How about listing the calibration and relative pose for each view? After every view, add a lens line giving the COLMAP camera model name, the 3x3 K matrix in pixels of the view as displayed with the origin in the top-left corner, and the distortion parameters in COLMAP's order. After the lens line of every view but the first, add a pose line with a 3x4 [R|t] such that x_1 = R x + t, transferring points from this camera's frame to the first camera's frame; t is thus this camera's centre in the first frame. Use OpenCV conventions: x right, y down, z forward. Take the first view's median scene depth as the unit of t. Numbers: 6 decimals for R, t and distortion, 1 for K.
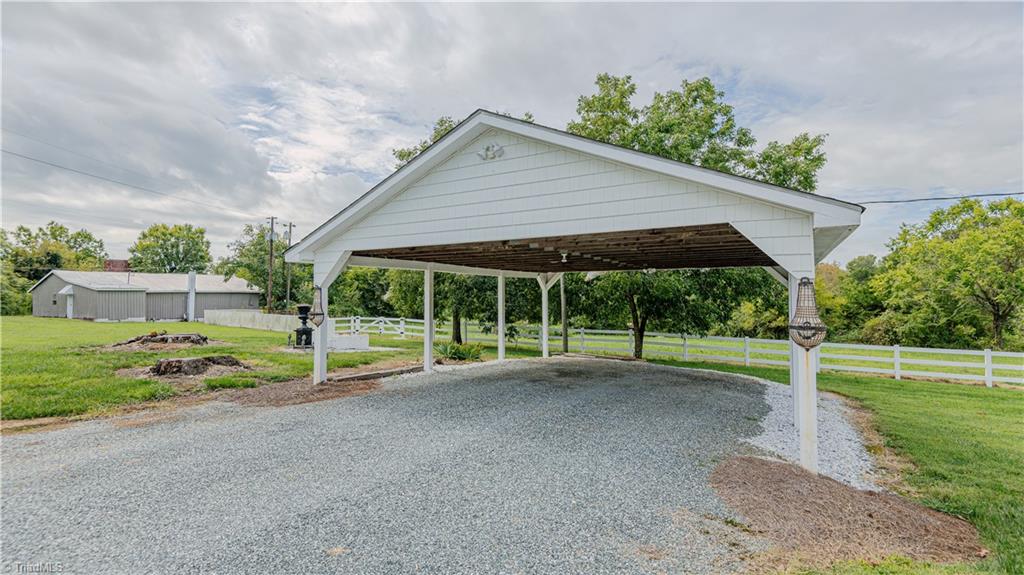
lens RADIAL K [[471.3, 0, 512.0], [0, 471.3, 287.5], [0, 0, 1]] dist [0.019605, -0.000240]
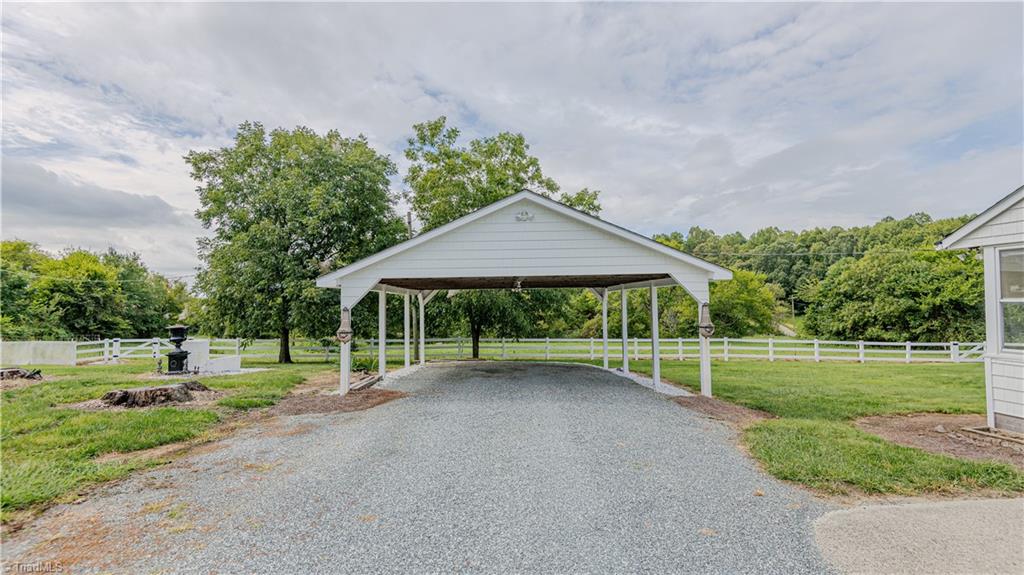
lens RADIAL K [[467.6, 0, 511.8], [0, 467.6, 316.8], [0, 0, 1]] dist [-0.000960, -0.000282]
pose [[0.863702, -0.027409, 0.503257, -0.300086], [0.006693, 0.999056, 0.042925, -0.014312], [-0.503958, -0.033706, 0.863070, -0.085809]]
